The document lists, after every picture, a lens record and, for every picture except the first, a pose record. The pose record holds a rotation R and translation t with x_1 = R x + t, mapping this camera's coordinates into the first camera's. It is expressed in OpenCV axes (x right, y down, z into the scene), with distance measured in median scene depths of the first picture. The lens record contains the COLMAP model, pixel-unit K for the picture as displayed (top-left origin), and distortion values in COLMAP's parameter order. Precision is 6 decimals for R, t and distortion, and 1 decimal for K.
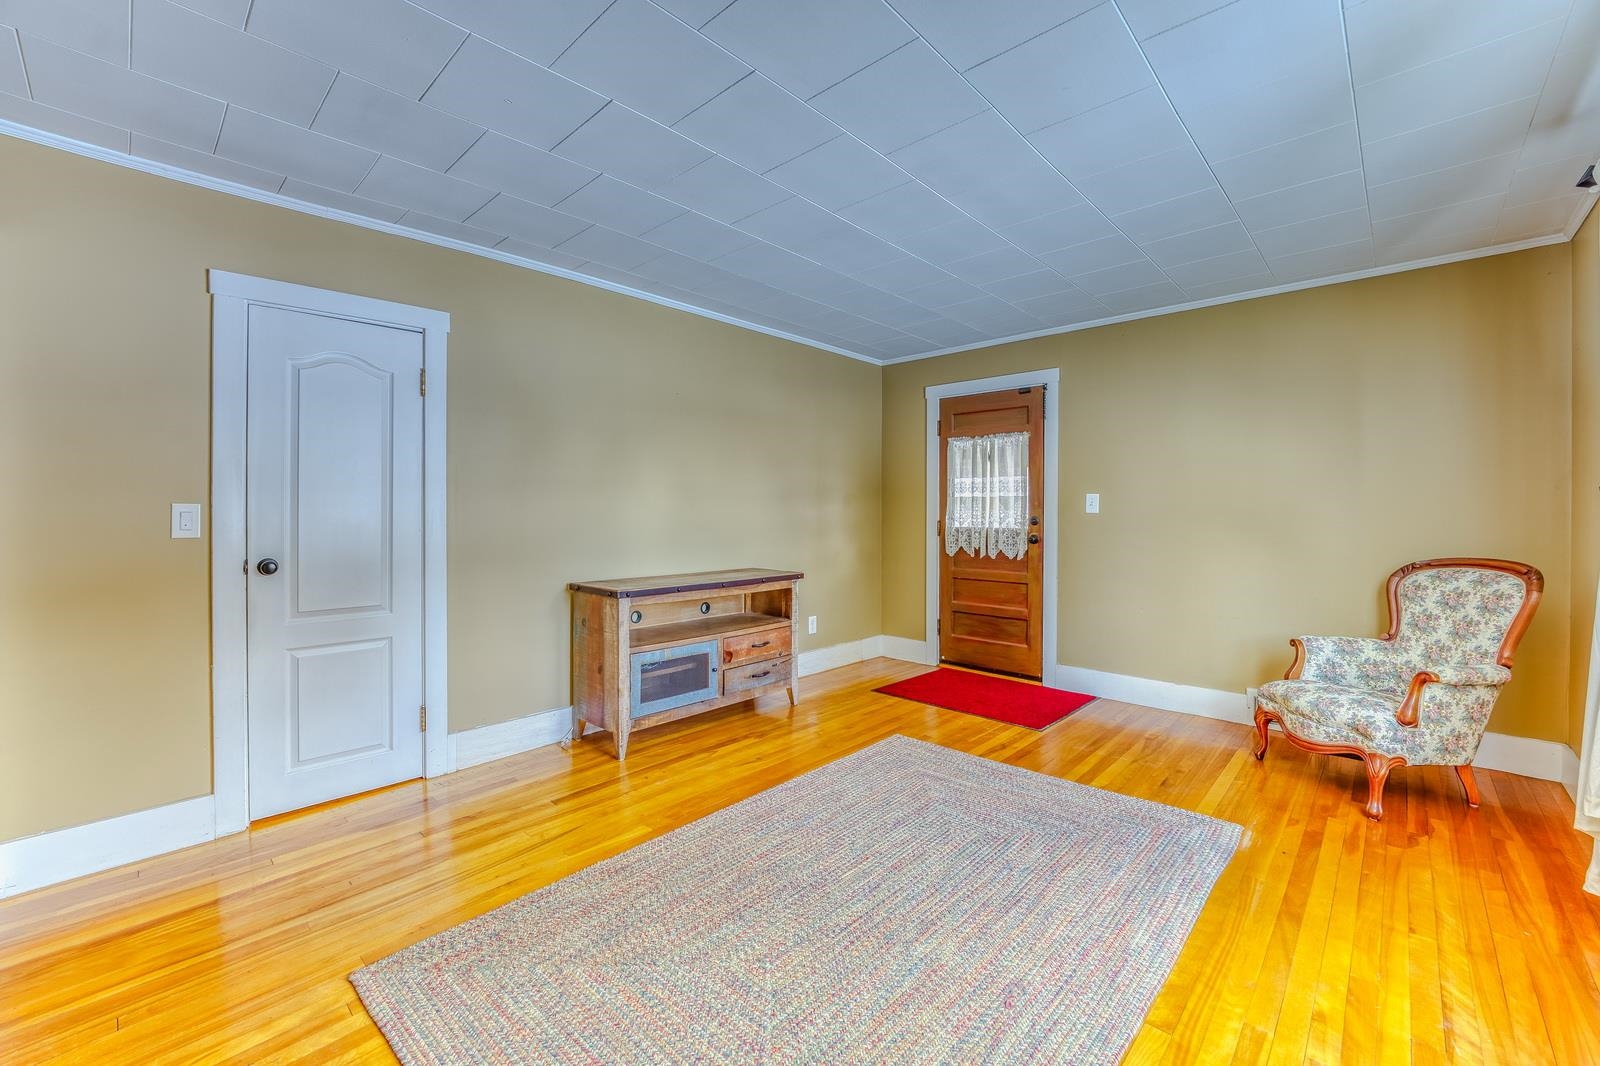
lens RADIAL K [[649.8, 0, 782.8], [0, 649.8, 512.1], [0, 0, 1]] dist [-0.018354, 0.001254]
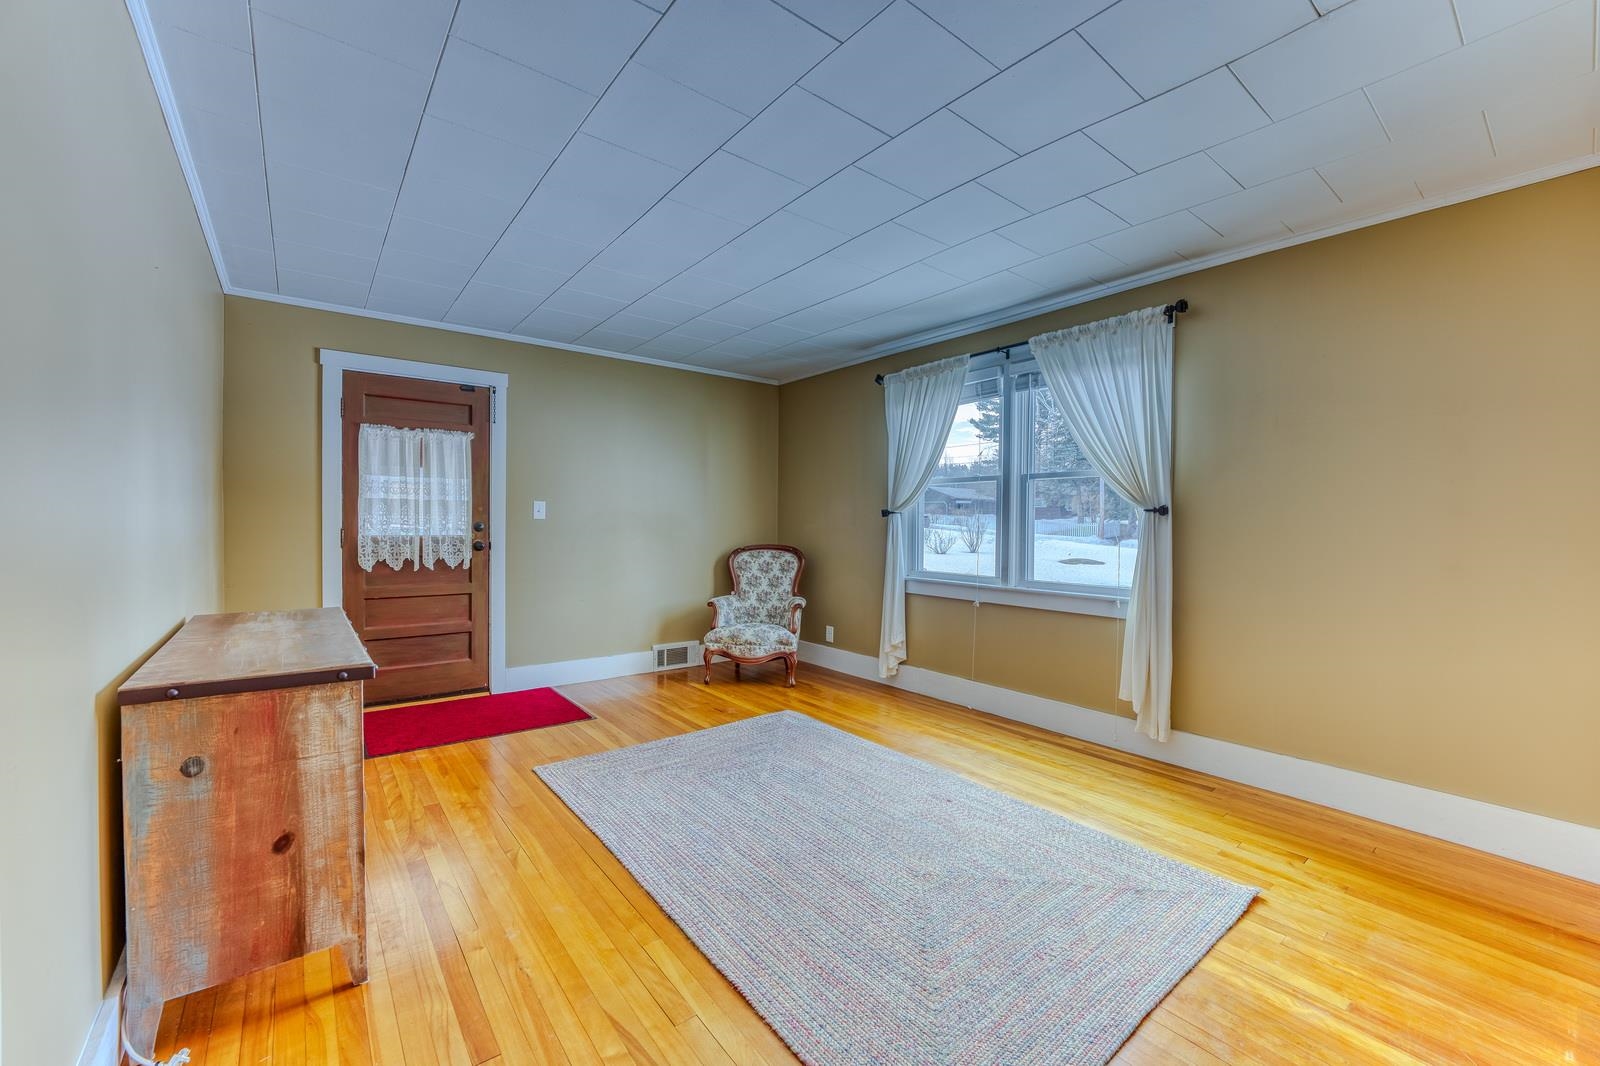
lens RADIAL K [[649.8, 0, 795.5], [0, 649.8, 526.0], [0, 0, 1]] dist [-0.018354, 0.001254]
pose [[0.139694, -0.006093, 0.990176, -0.667931], [-0.006951, 0.999950, 0.007133, 0.002963], [-0.990170, -0.007879, 0.139645, 0.539532]]
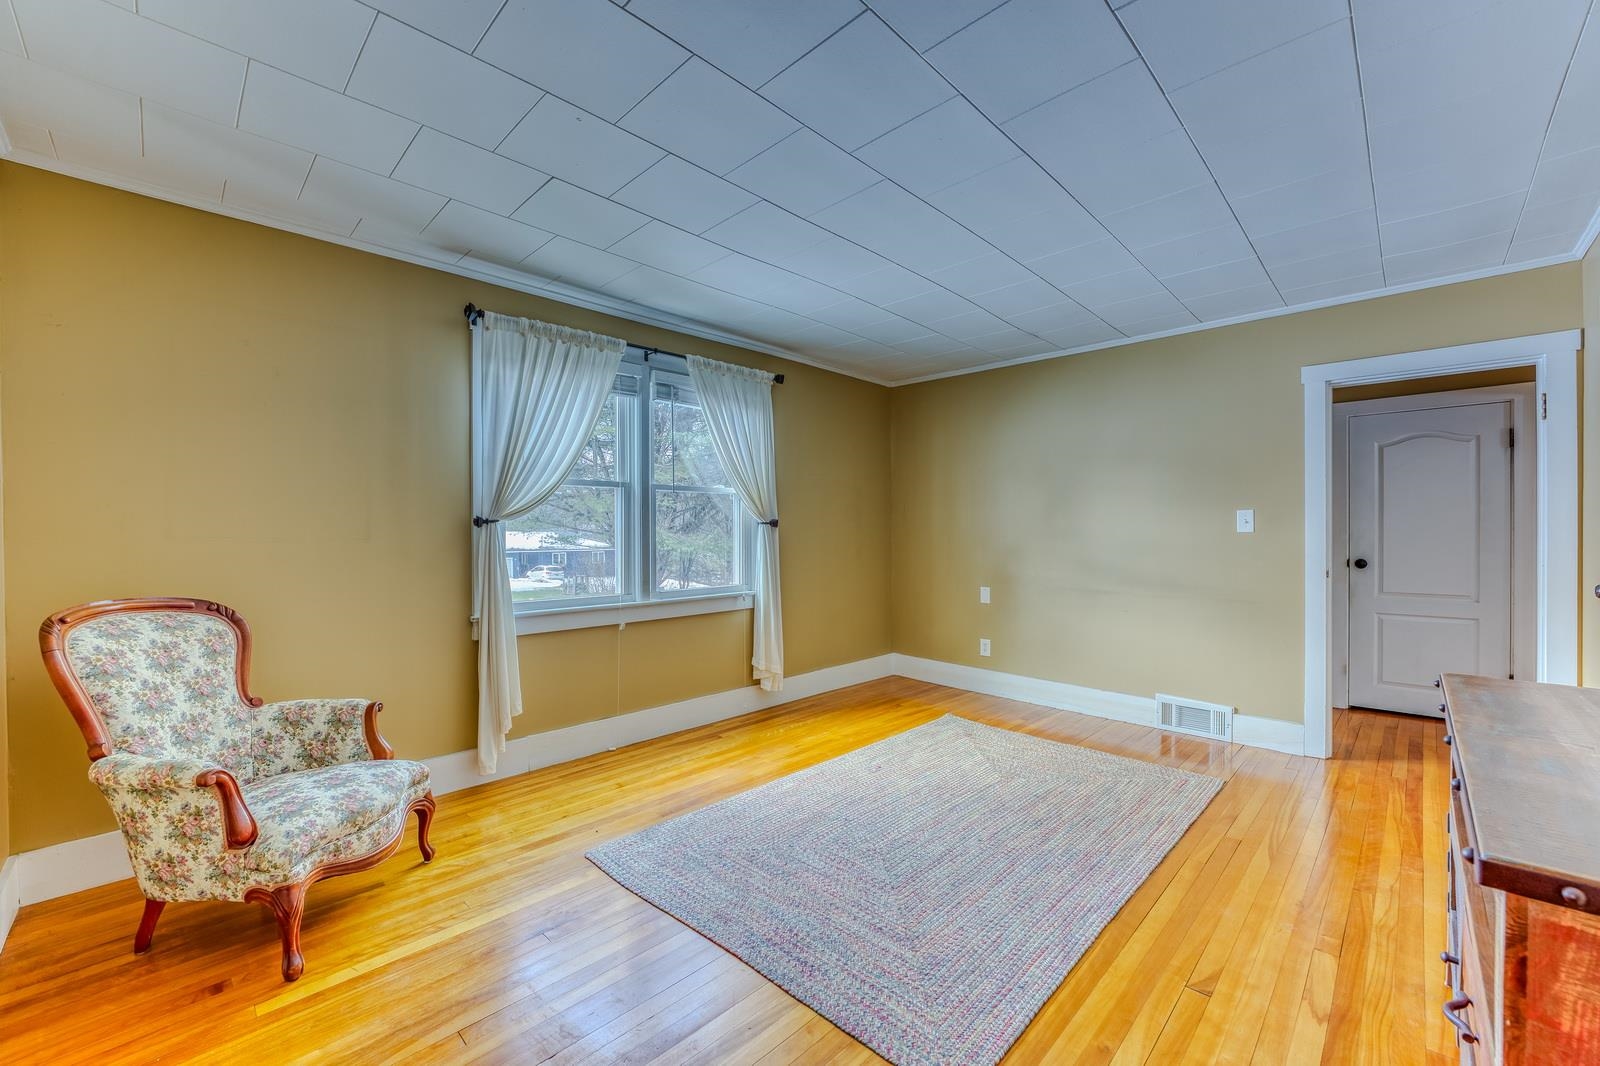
lens RADIAL K [[649.8, 0, 793.8], [0, 649.8, 531.9], [0, 0, 1]] dist [-0.018354, 0.001254]
pose [[-0.999979, 0.006144, 0.002080, 0.282090], [0.006144, 0.999981, 0.000126, 0.000501], [-0.002079, 0.000138, -0.999998, 1.425341]]
